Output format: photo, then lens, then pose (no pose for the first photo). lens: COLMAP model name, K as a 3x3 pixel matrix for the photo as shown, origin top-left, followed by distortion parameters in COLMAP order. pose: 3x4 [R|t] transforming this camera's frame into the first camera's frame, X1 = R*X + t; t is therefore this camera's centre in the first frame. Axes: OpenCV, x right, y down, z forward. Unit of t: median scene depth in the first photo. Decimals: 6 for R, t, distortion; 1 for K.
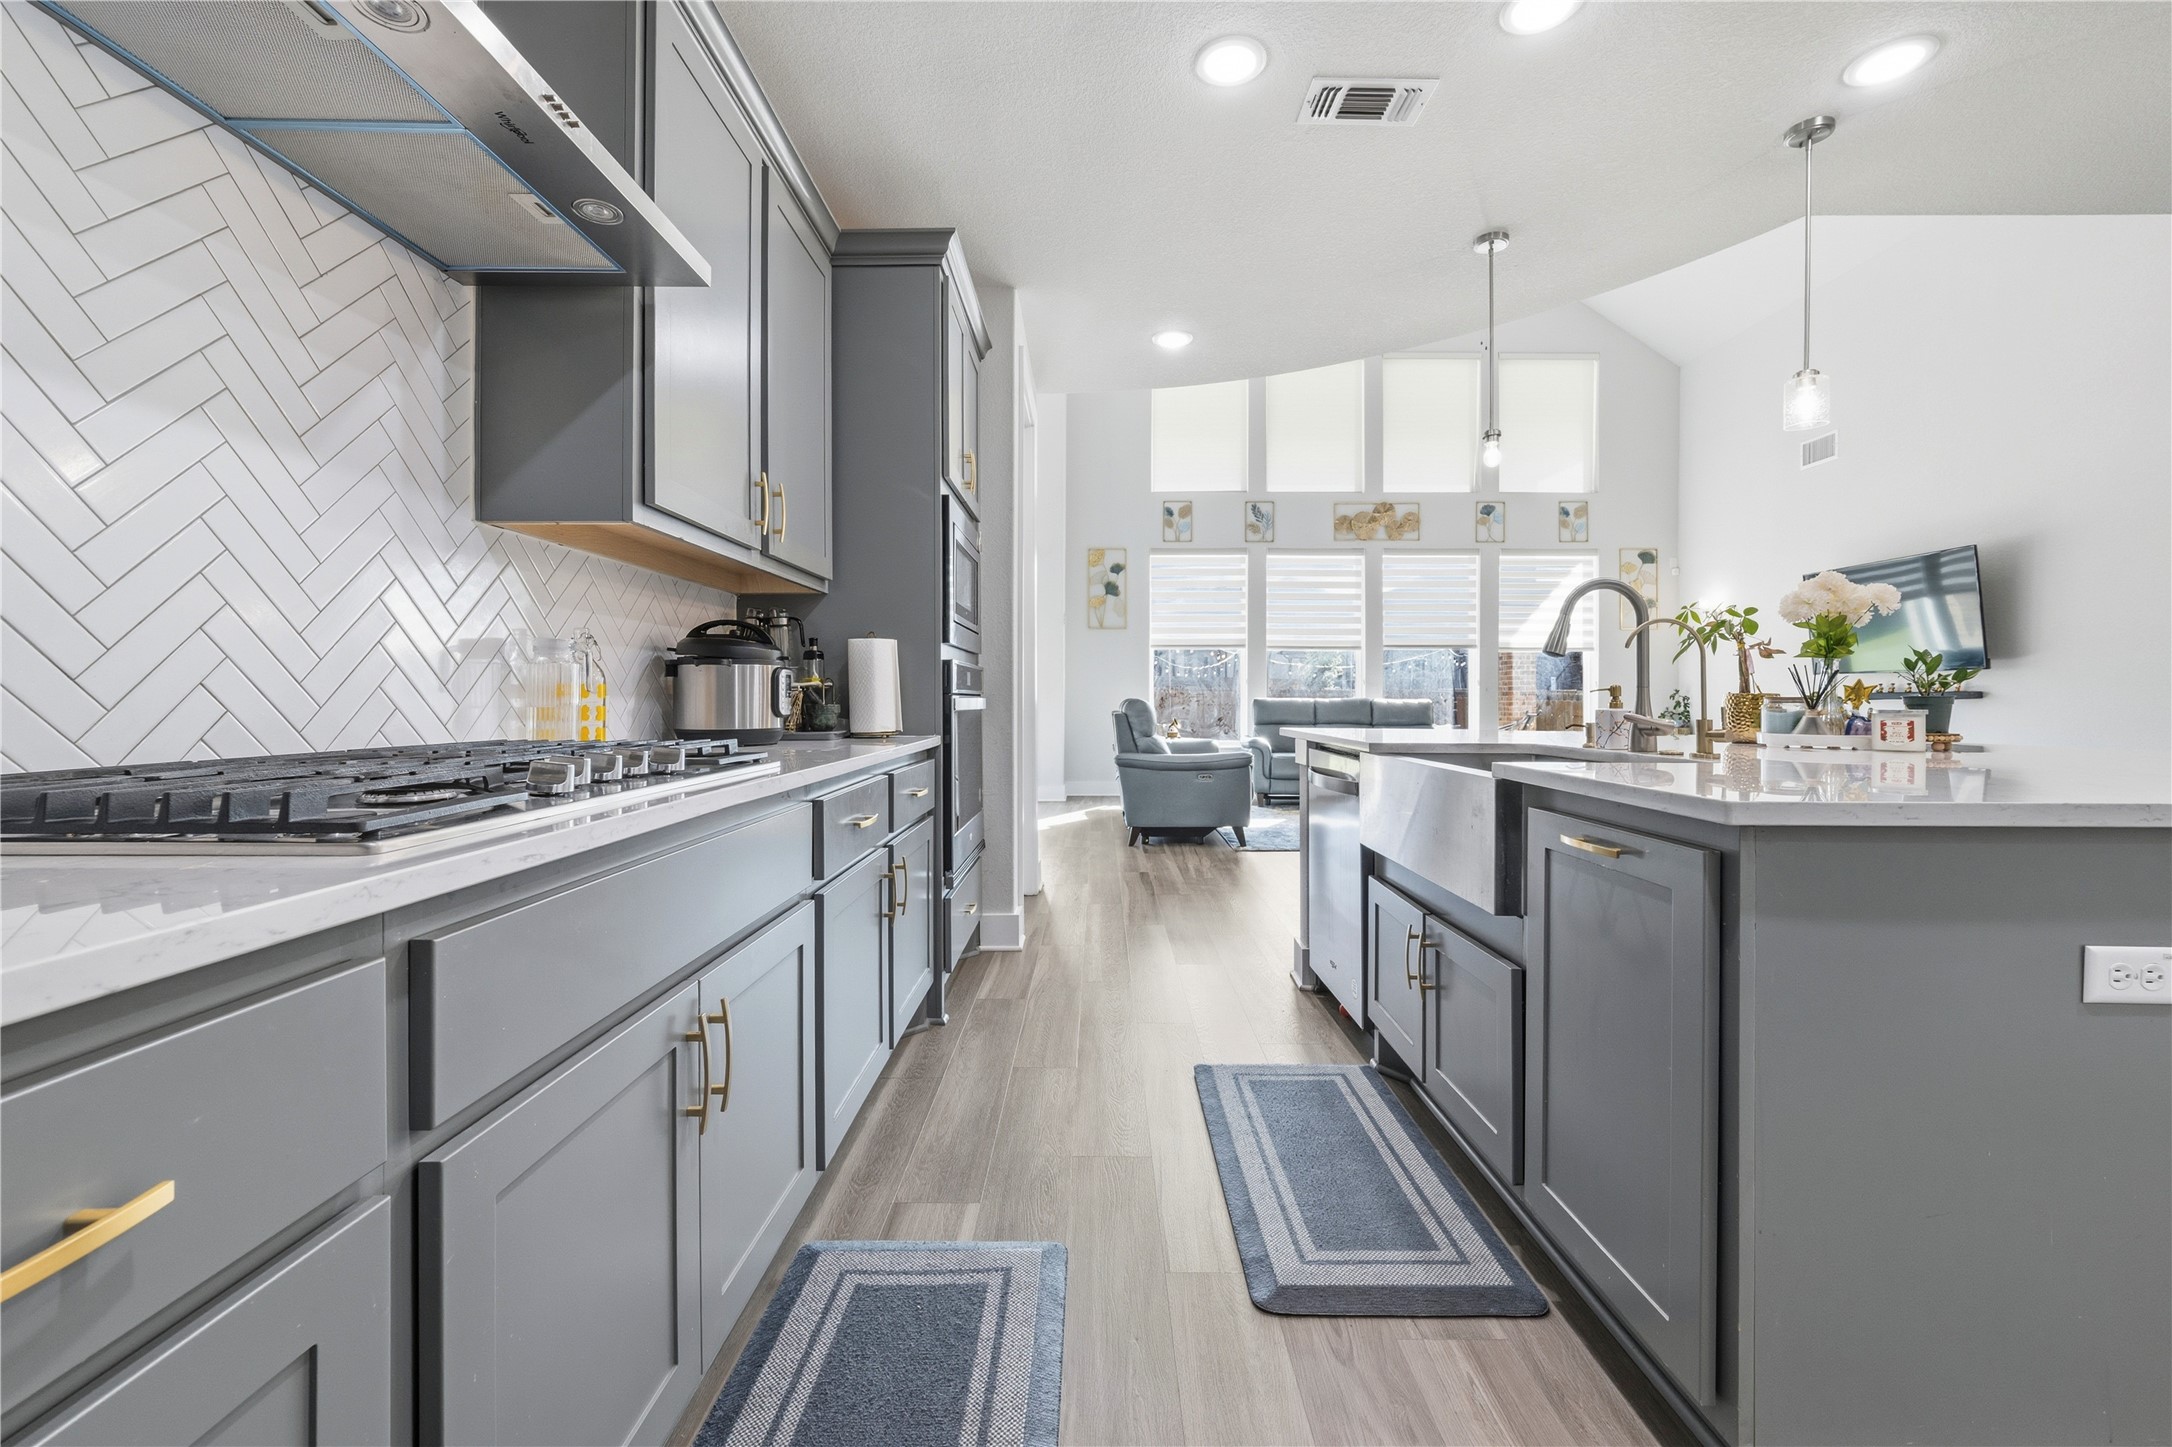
lens RADIAL K [[874.3, 0, 1097.0], [0, 874.3, 685.4], [0, 0, 1]] dist [-0.001117, 0.000014]
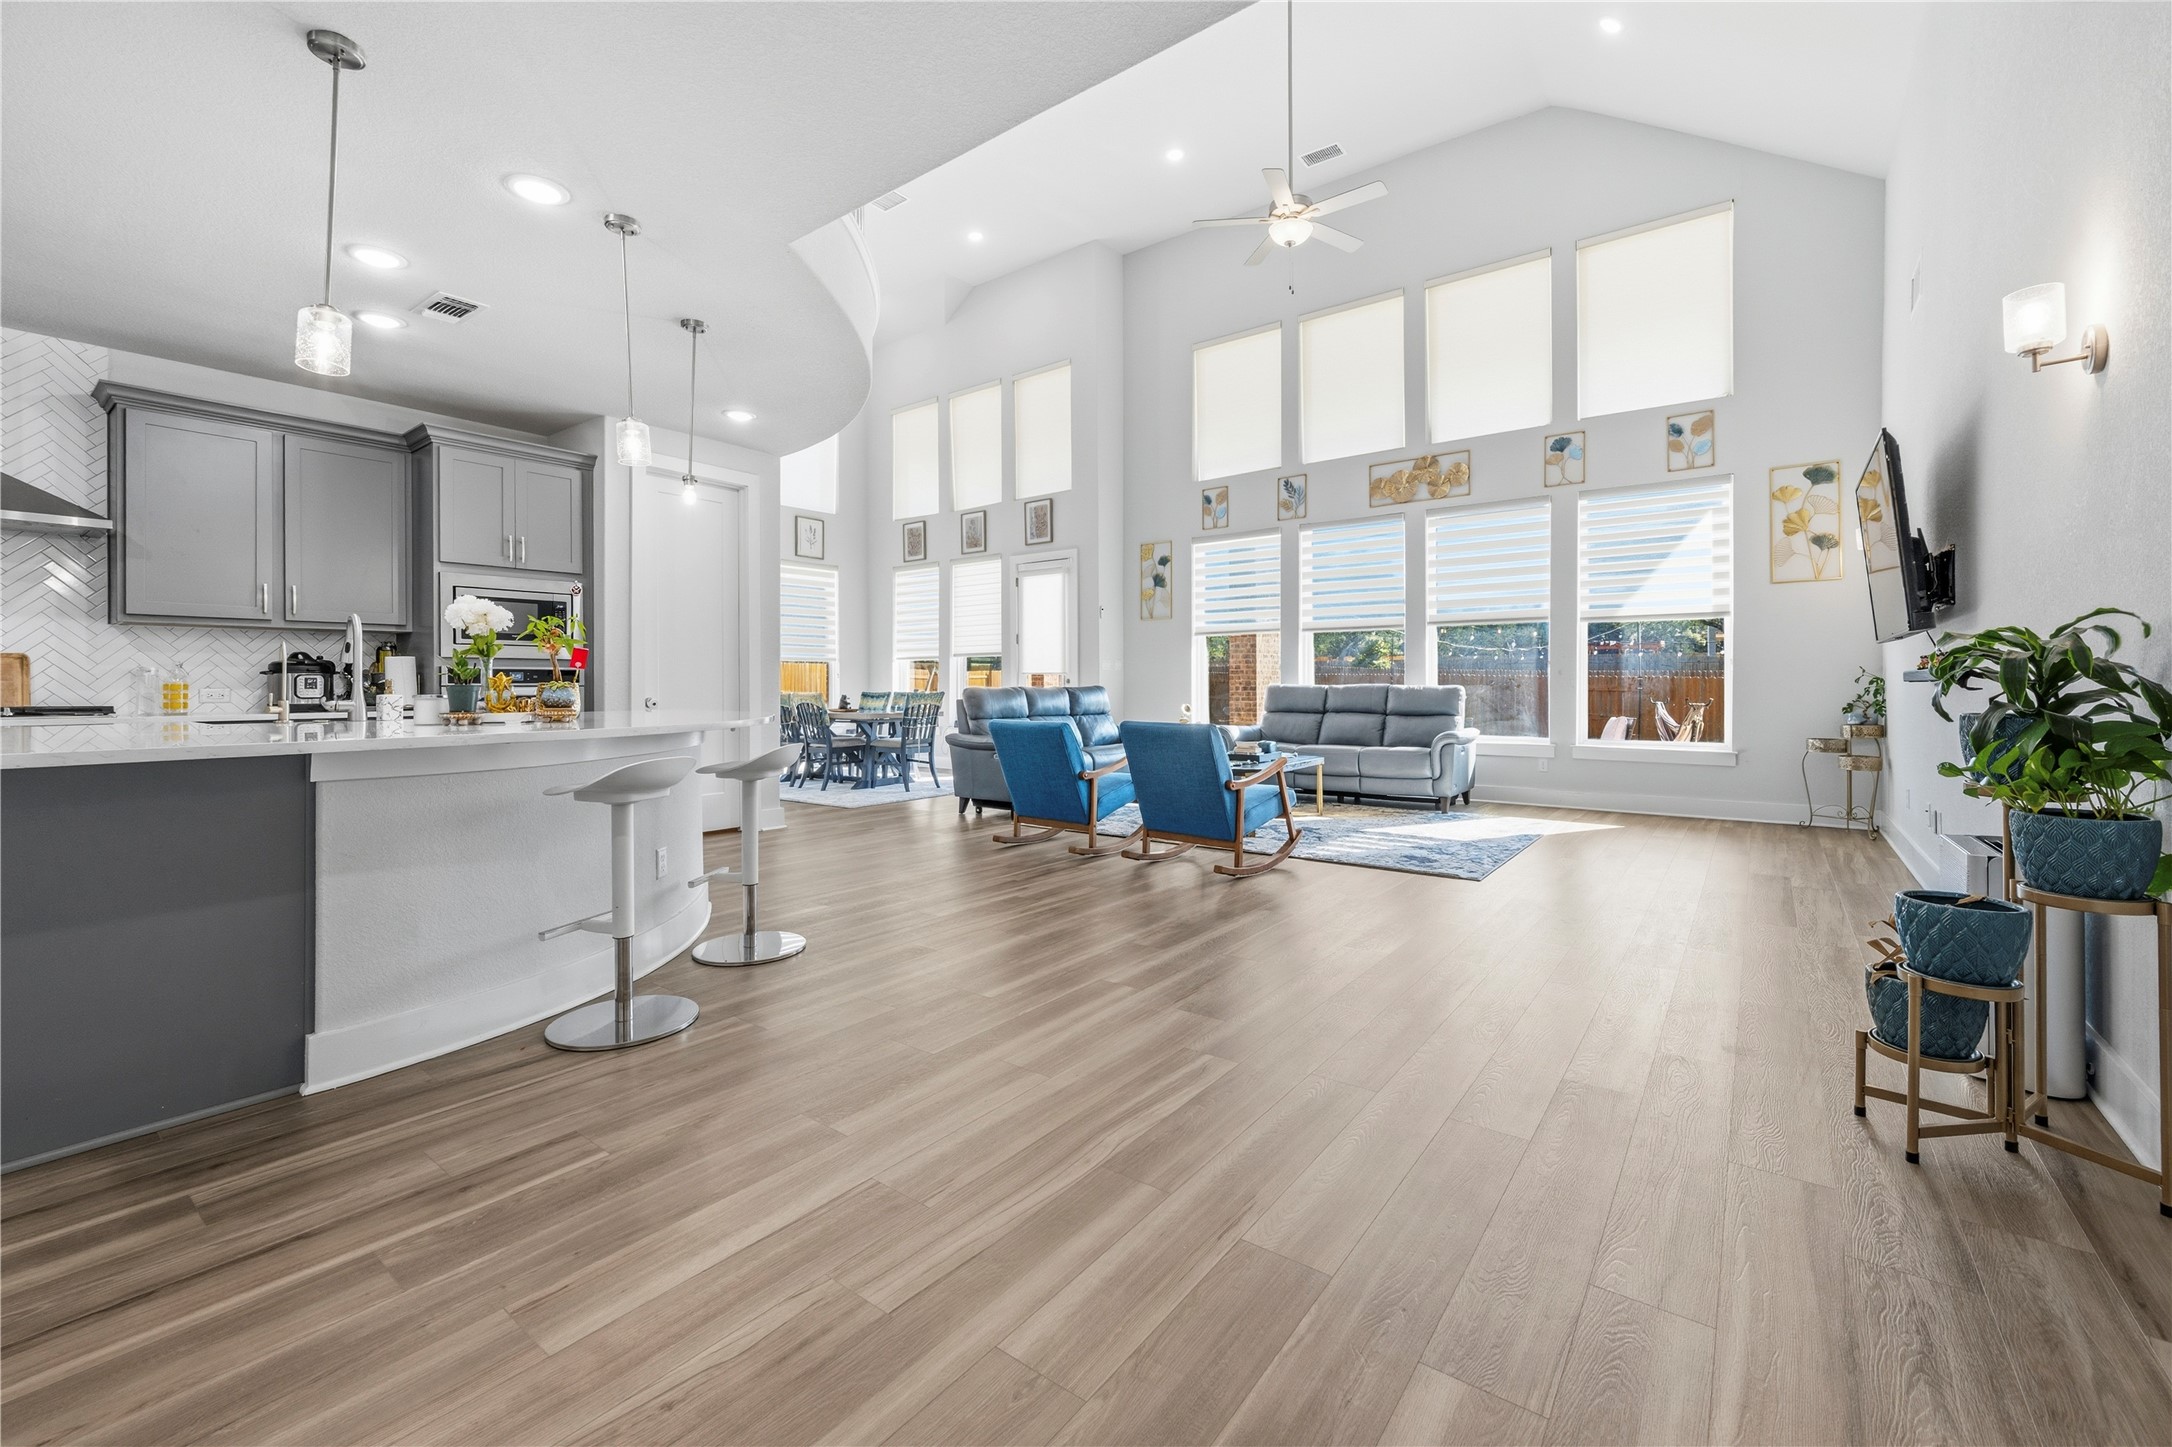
lens RADIAL K [[879.1, 0, 1096.7], [0, 879.1, 681.9], [0, 0, 1]] dist [-0.007473, 0.000173]
pose [[0.803502, -0.008389, -0.595242, 0.580489], [0.015045, 0.999867, 0.006218, 0.002605], [0.595111, -0.013952, 0.803522, 0.110084]]
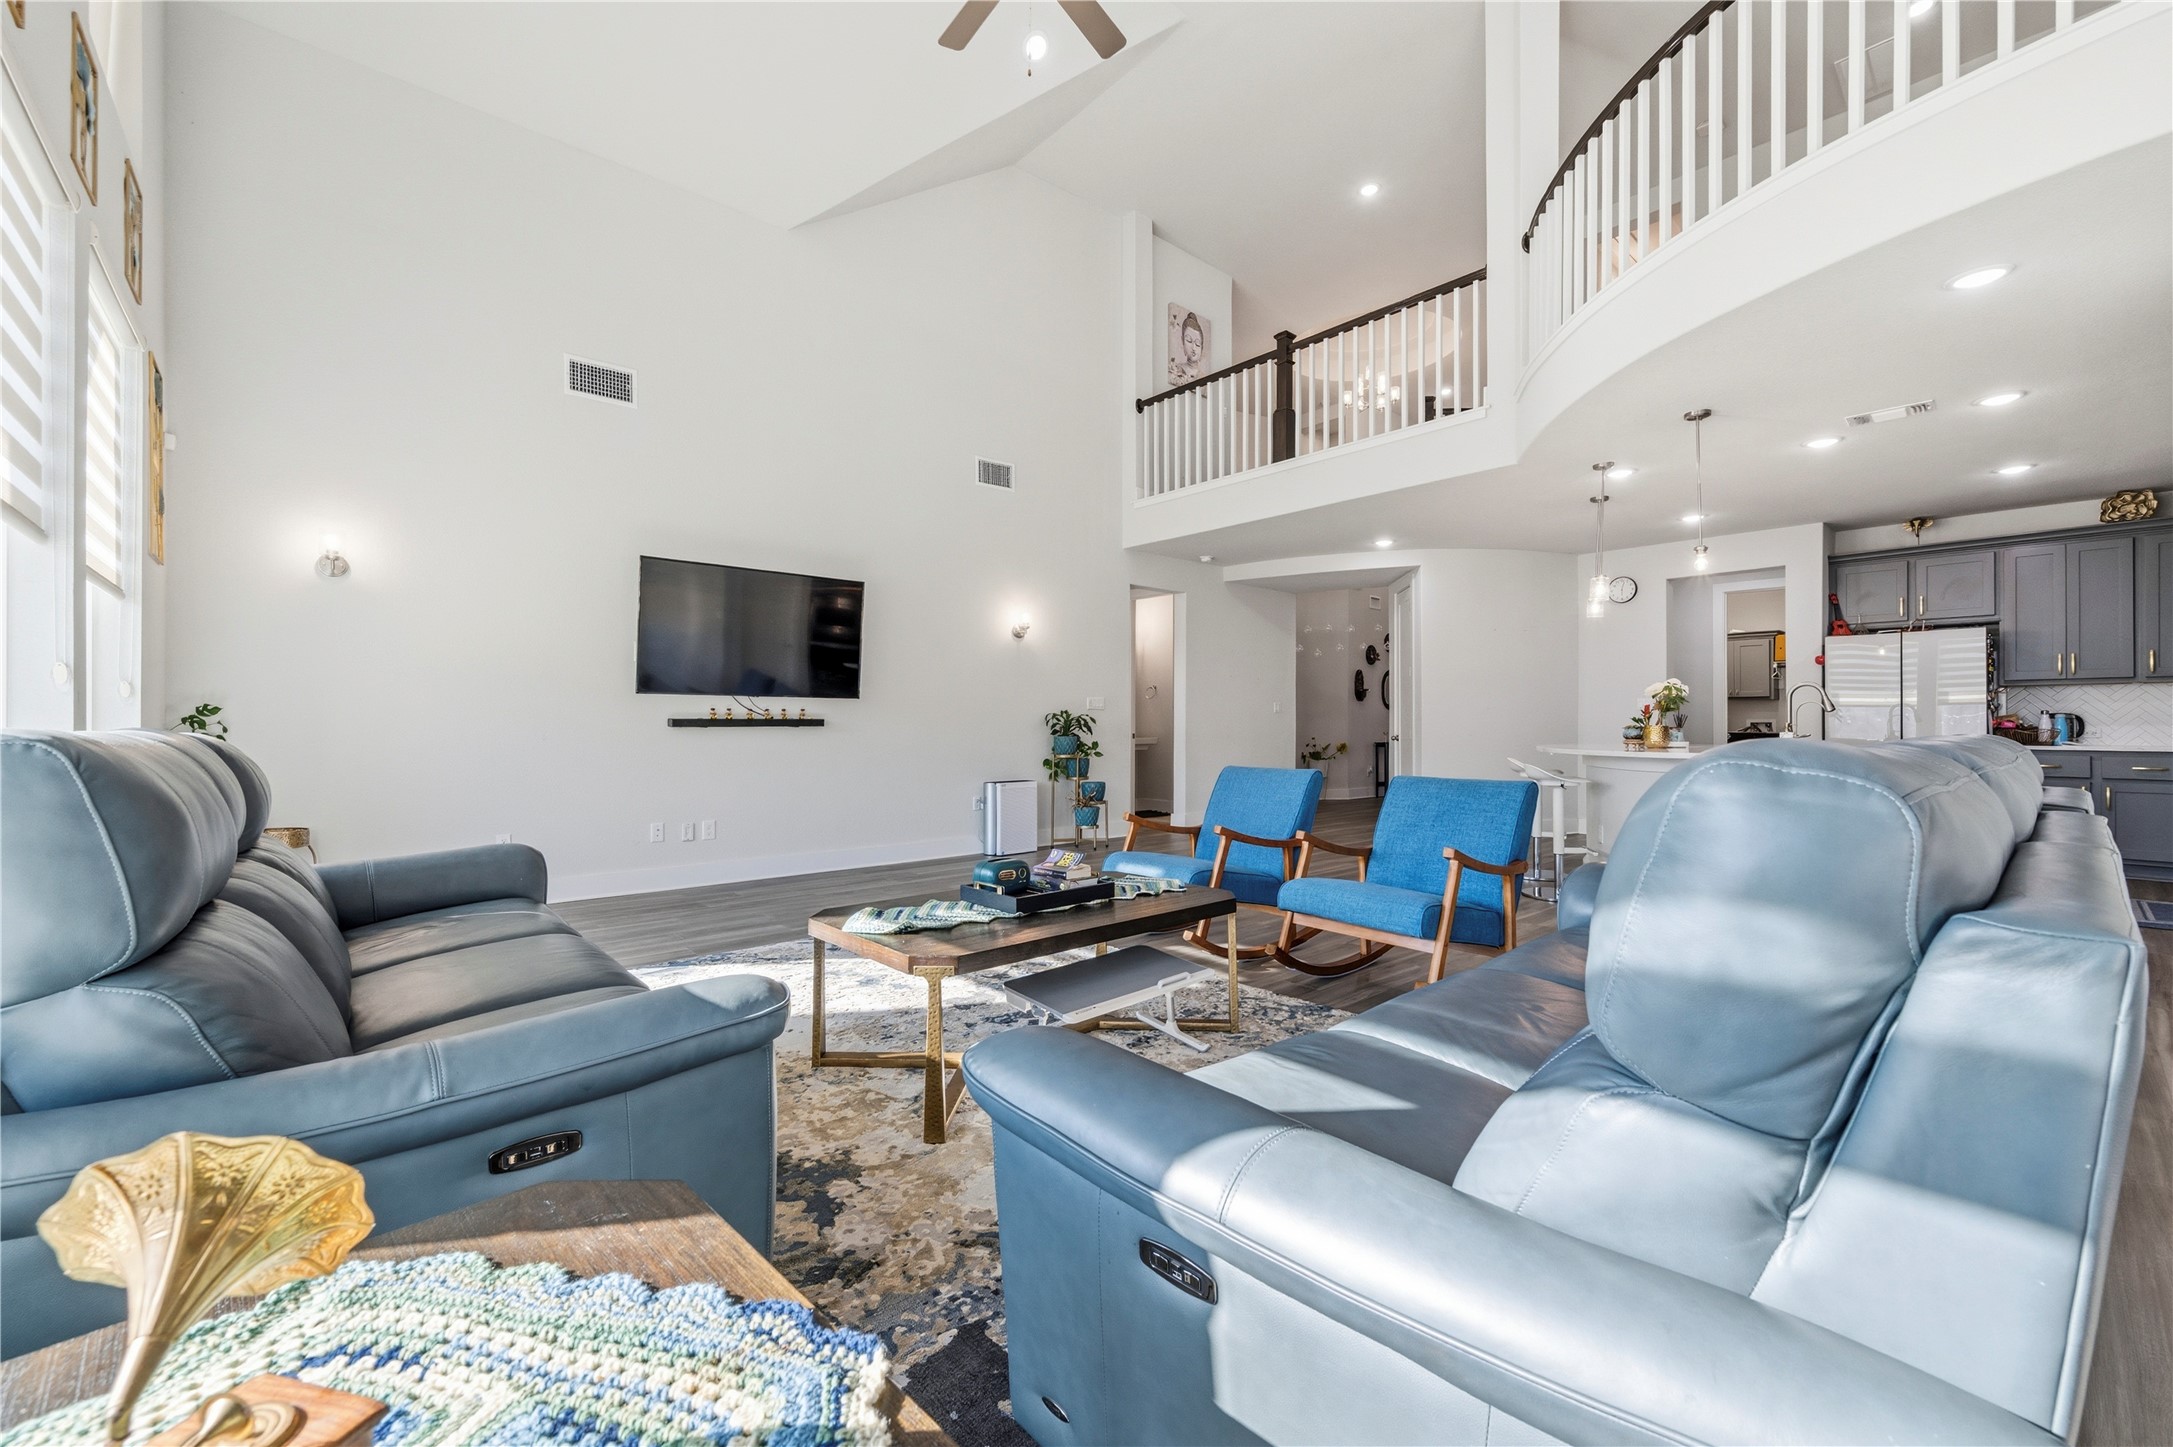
lens RADIAL K [[857.8, 0, 1090.7], [0, 857.8, 717.4], [0, 0, 1]] dist [-0.002112, 0.000138]
pose [[-0.677322, 0.004601, 0.735672, 0.028856], [-0.010330, 0.999822, -0.015763, 0.010787], [-0.735614, -0.018276, -0.677154, 0.944930]]
